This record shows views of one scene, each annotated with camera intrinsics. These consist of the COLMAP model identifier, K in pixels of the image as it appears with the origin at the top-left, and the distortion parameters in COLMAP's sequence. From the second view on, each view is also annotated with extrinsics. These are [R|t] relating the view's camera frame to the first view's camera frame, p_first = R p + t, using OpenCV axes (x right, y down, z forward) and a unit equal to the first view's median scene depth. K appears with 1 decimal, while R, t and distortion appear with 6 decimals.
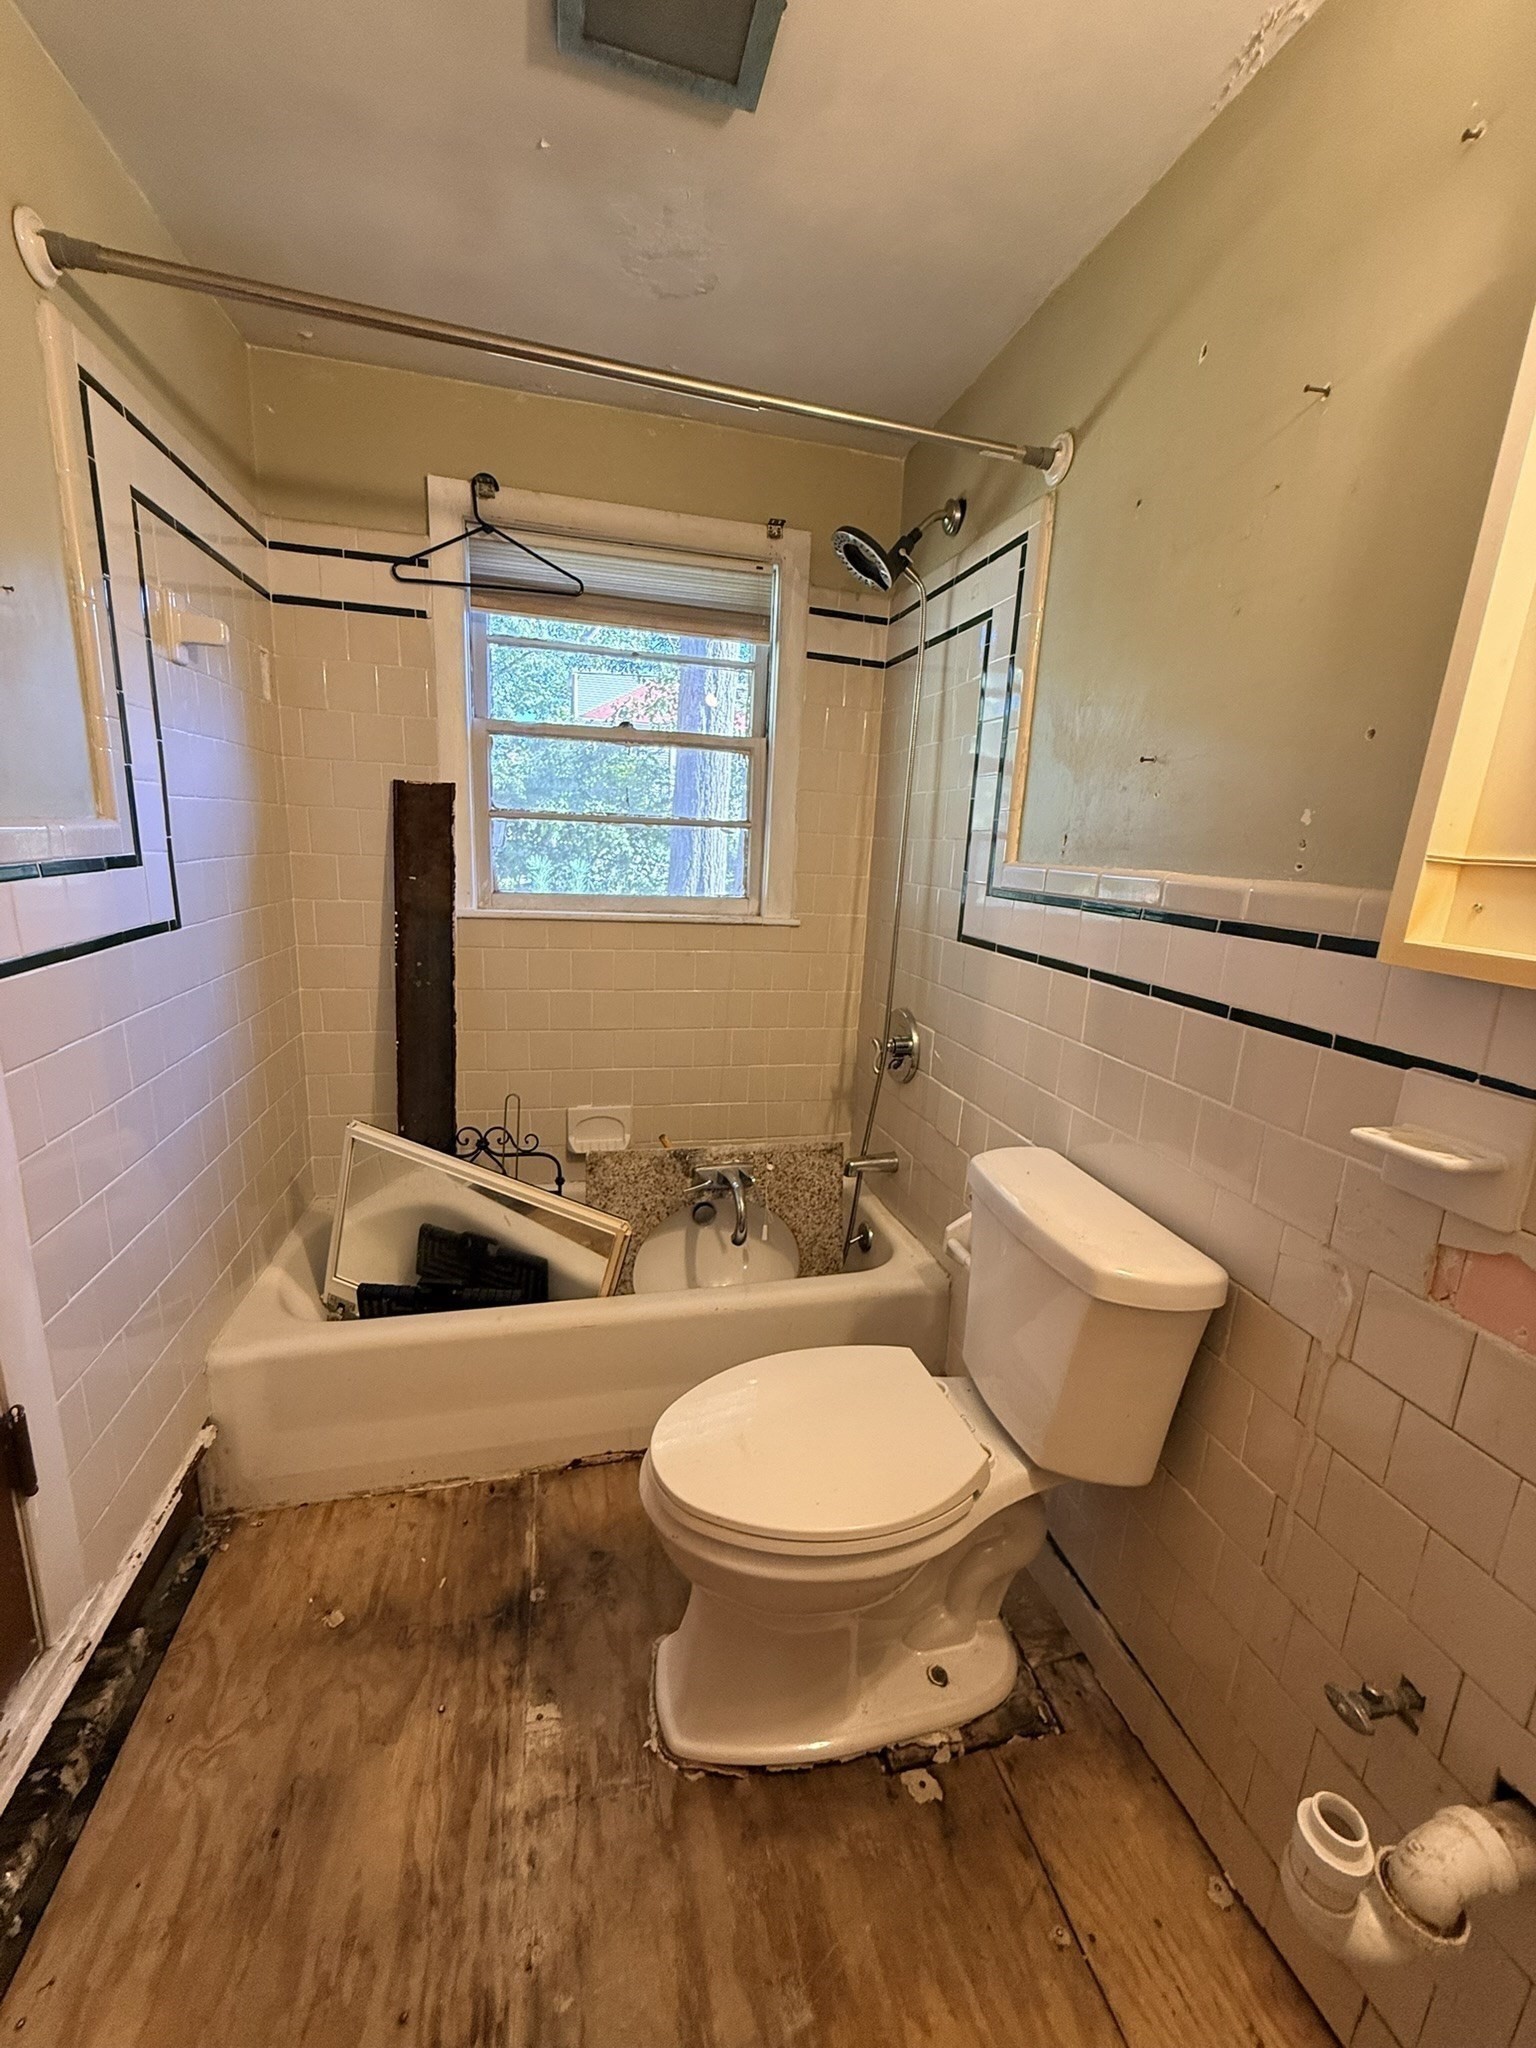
lens RADIAL K [[816.2, 0, 776.3], [0, 816.2, 1025.9], [0, 0, 1]] dist [-0.000785, 0.000125]
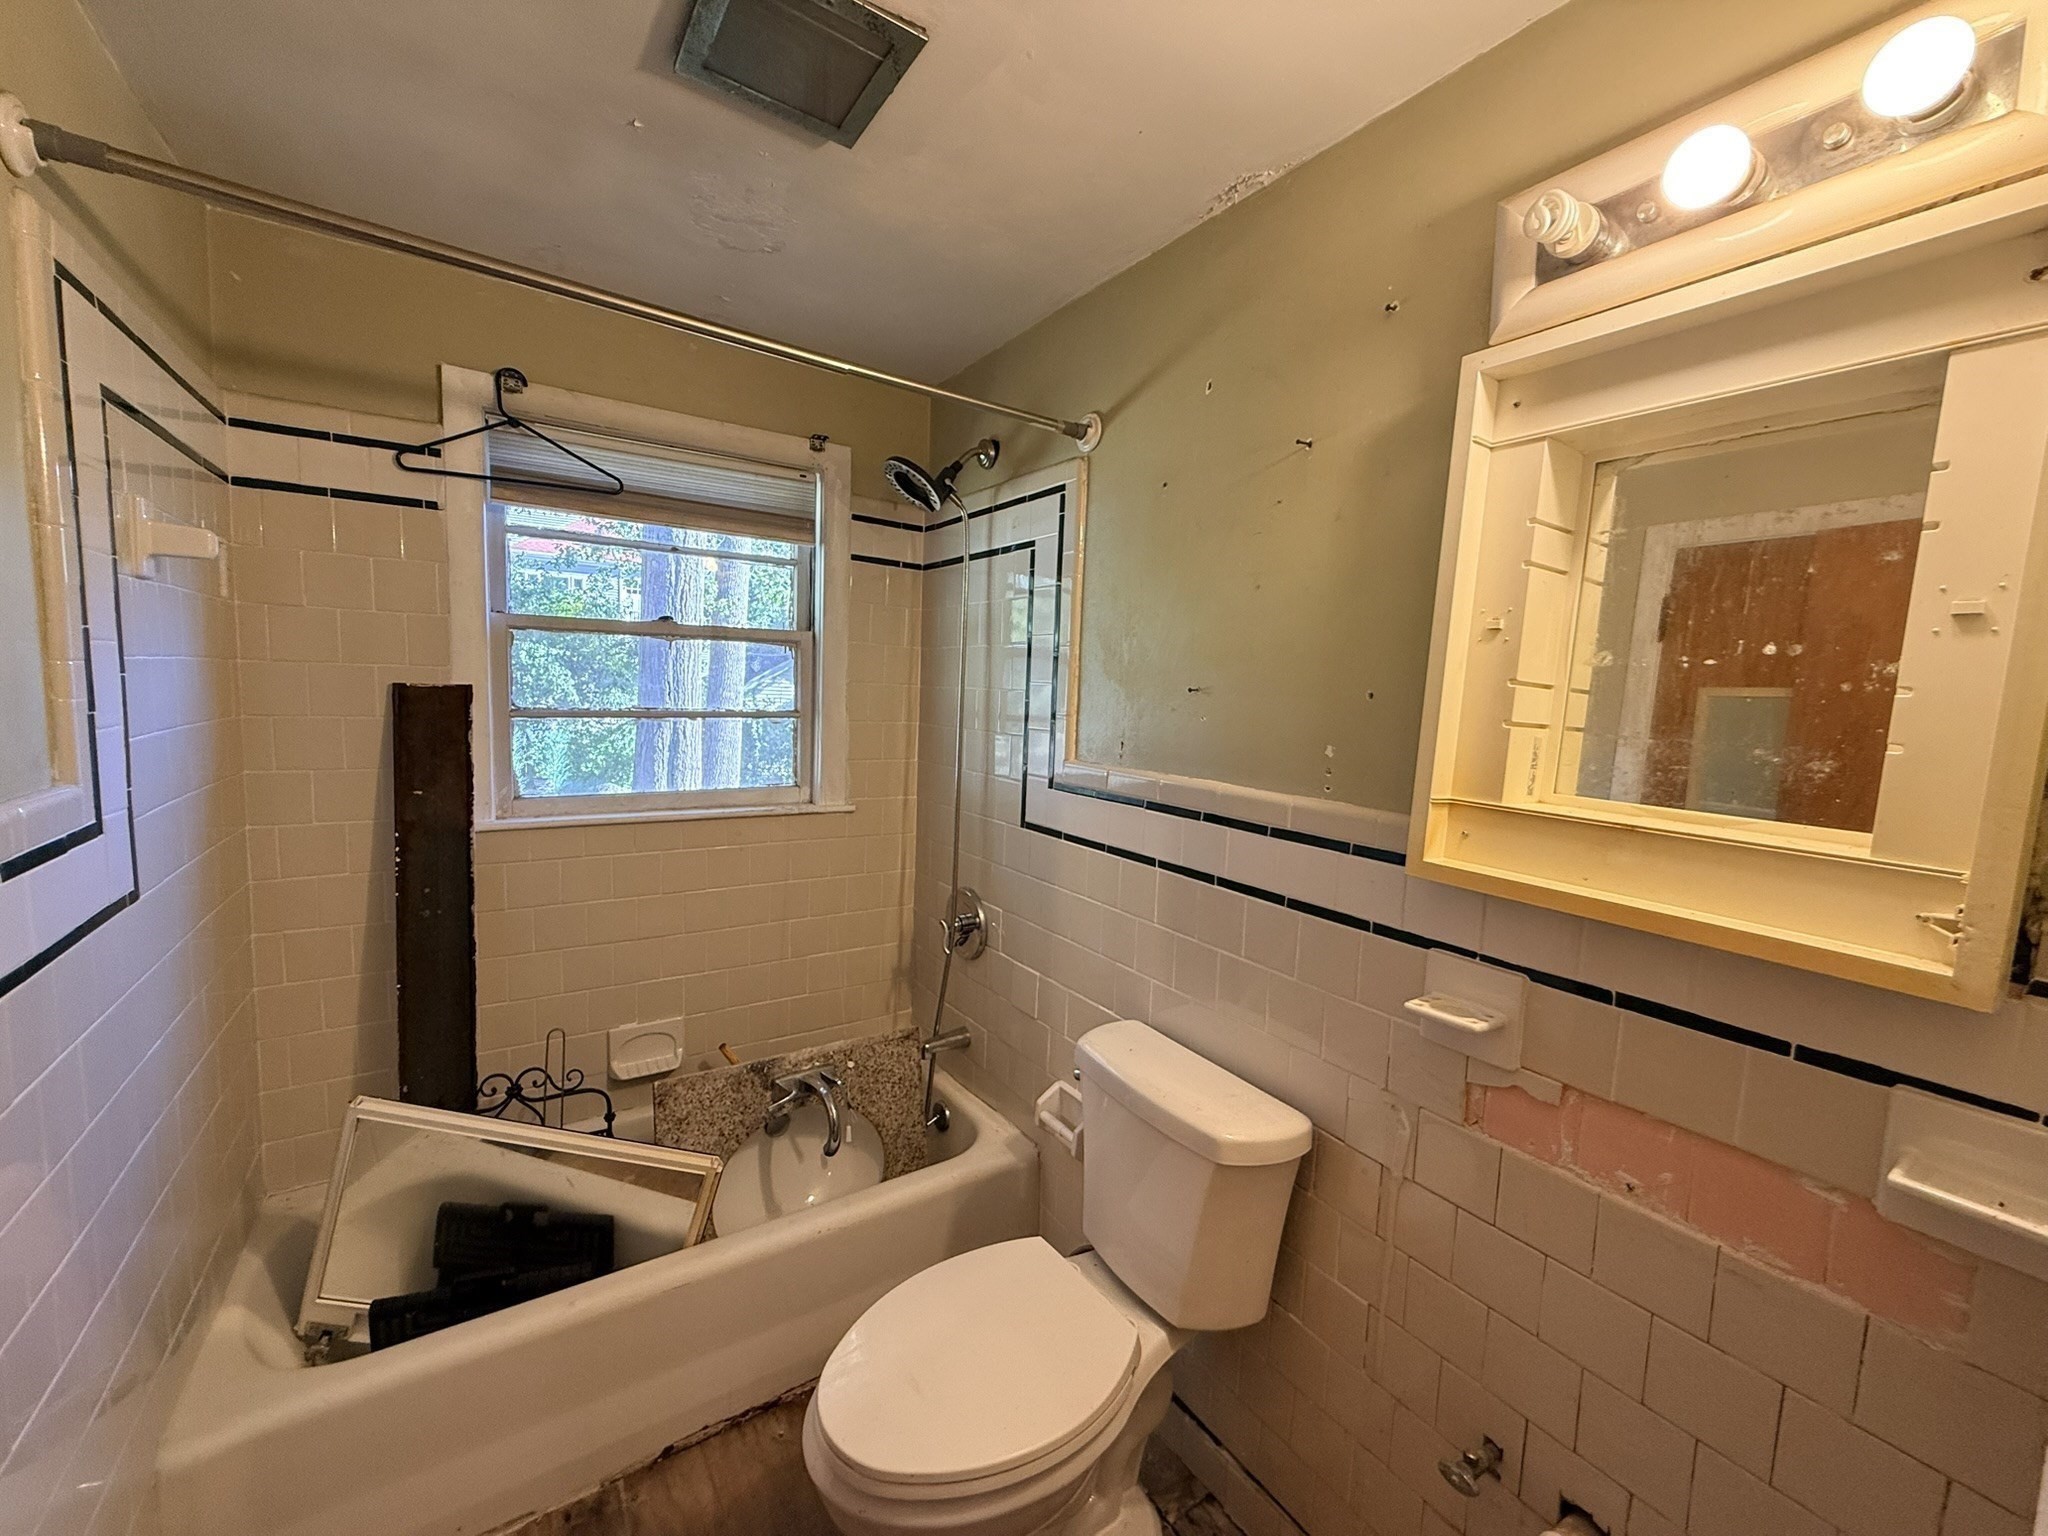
lens RADIAL K [[816.2, 0, 1026.0], [0, 816.2, 771.6], [0, 0, 1]] dist [-0.000785, 0.000125]
pose [[0.943097, -0.045443, 0.329399, -0.167871], [0.079657, 0.992649, -0.091123, -0.101884], [-0.322837, 0.112177, 0.939783, -0.045221]]
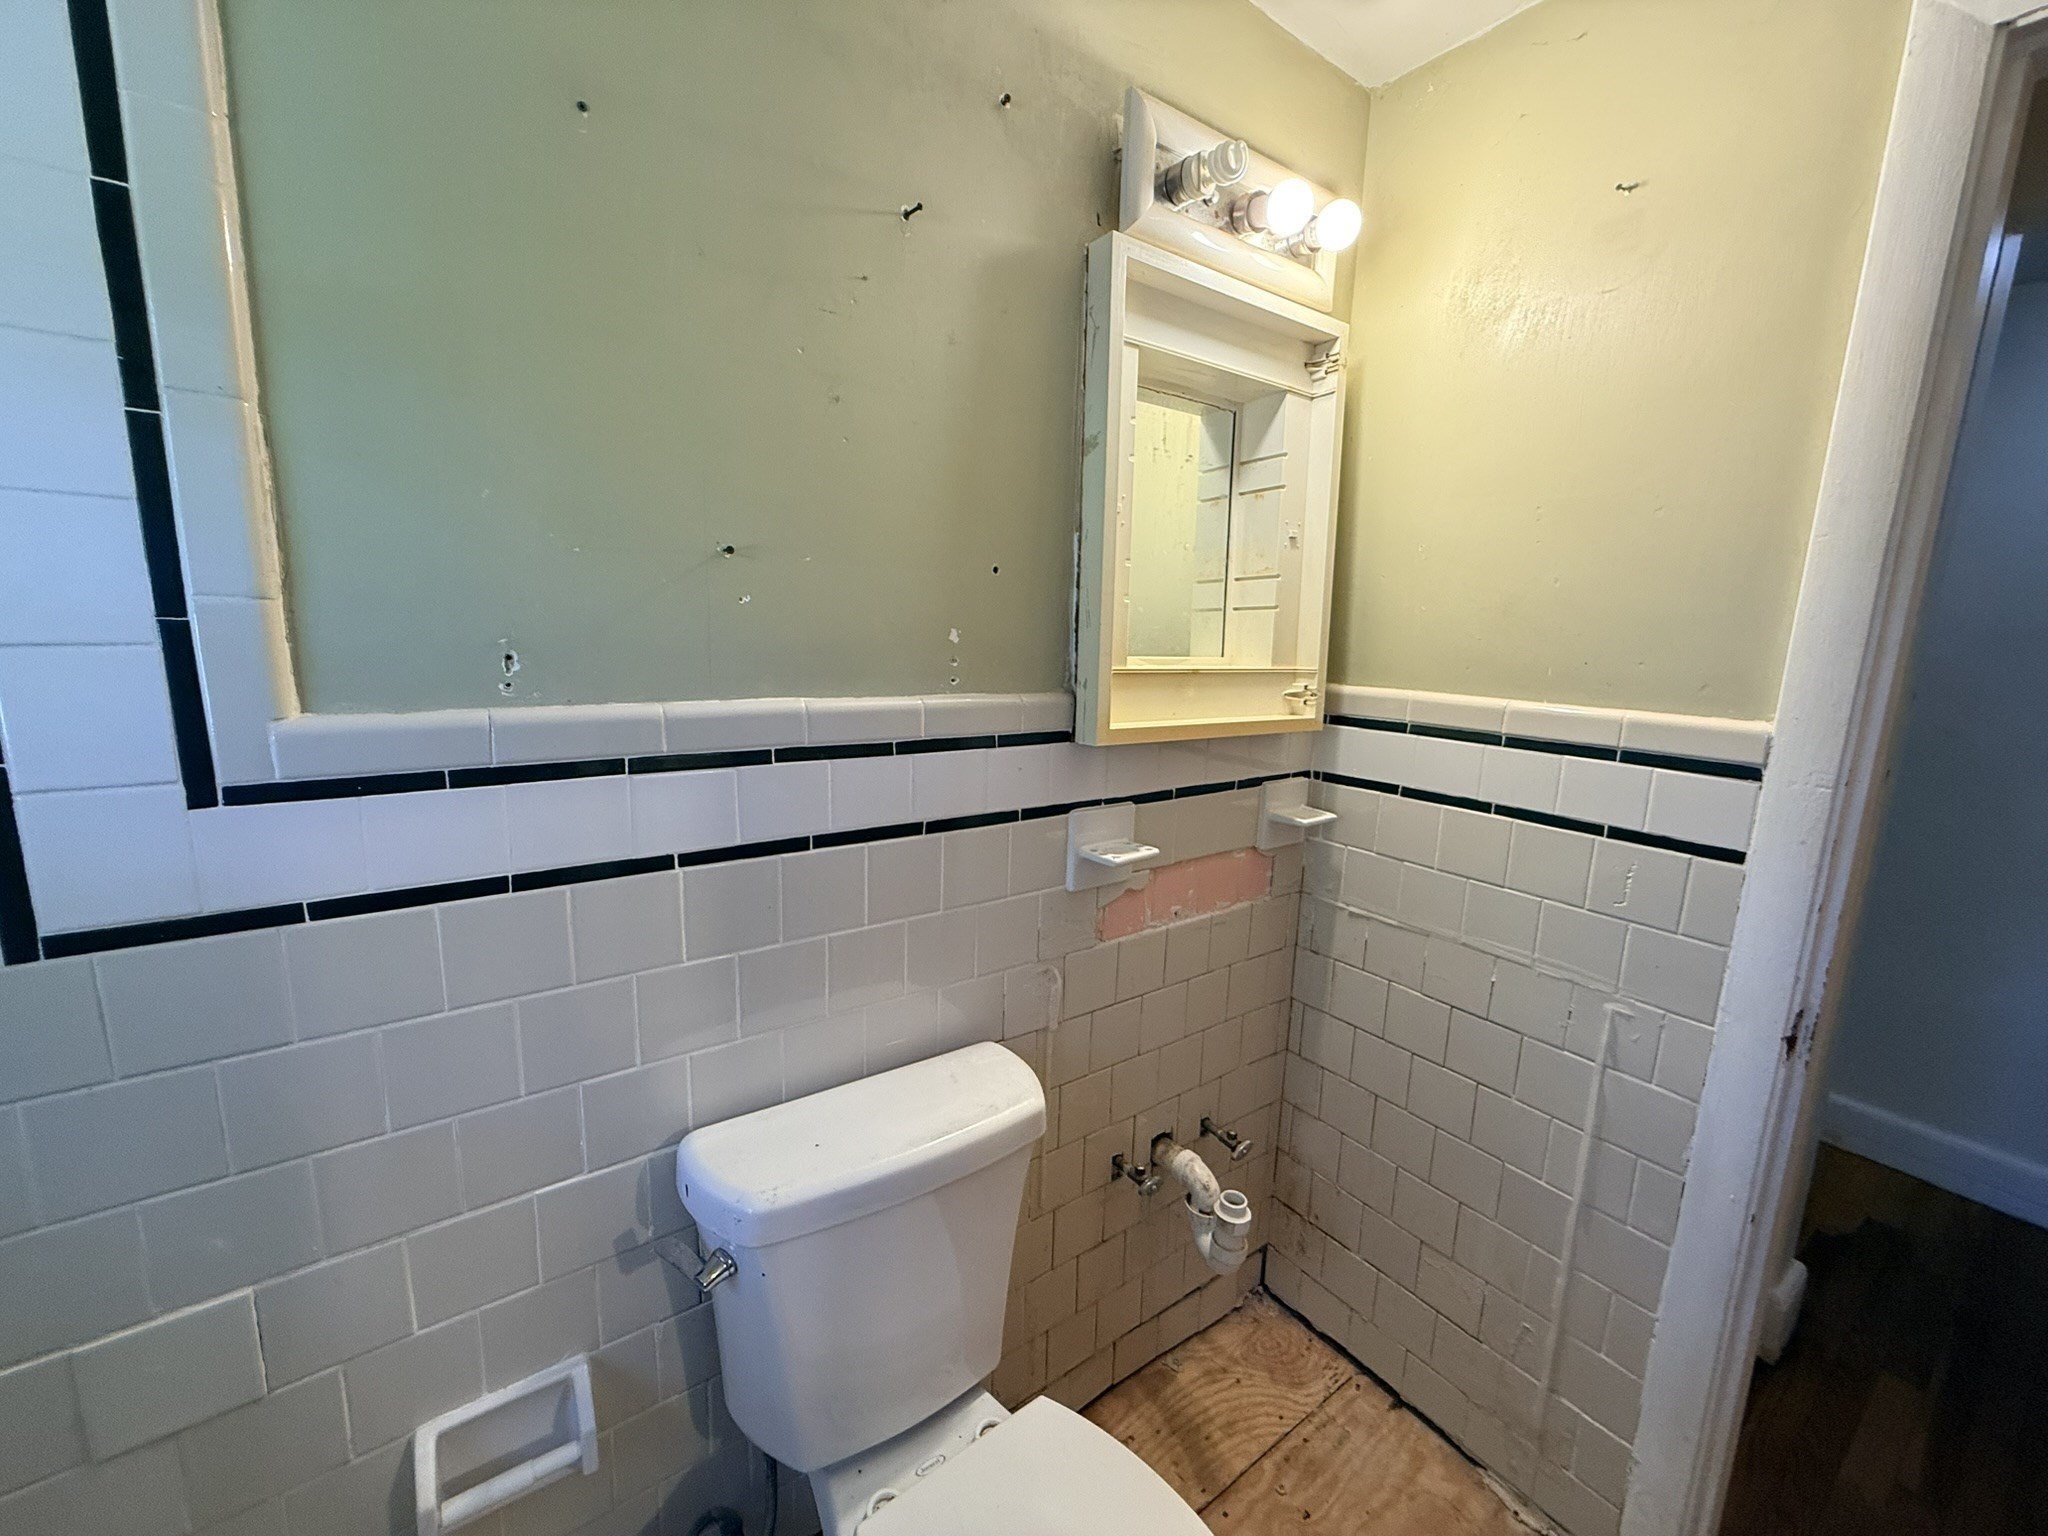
lens RADIAL K [[816.2, 0, 1021.8], [0, 816.2, 758.8], [0, 0, 1]] dist [-0.000785, 0.000125]
pose [[-0.360861, -0.222527, 0.905683, -0.291411], [0.155259, 0.943231, 0.293614, -0.288928], [-0.919605, 0.246569, -0.305826, 0.915191]]
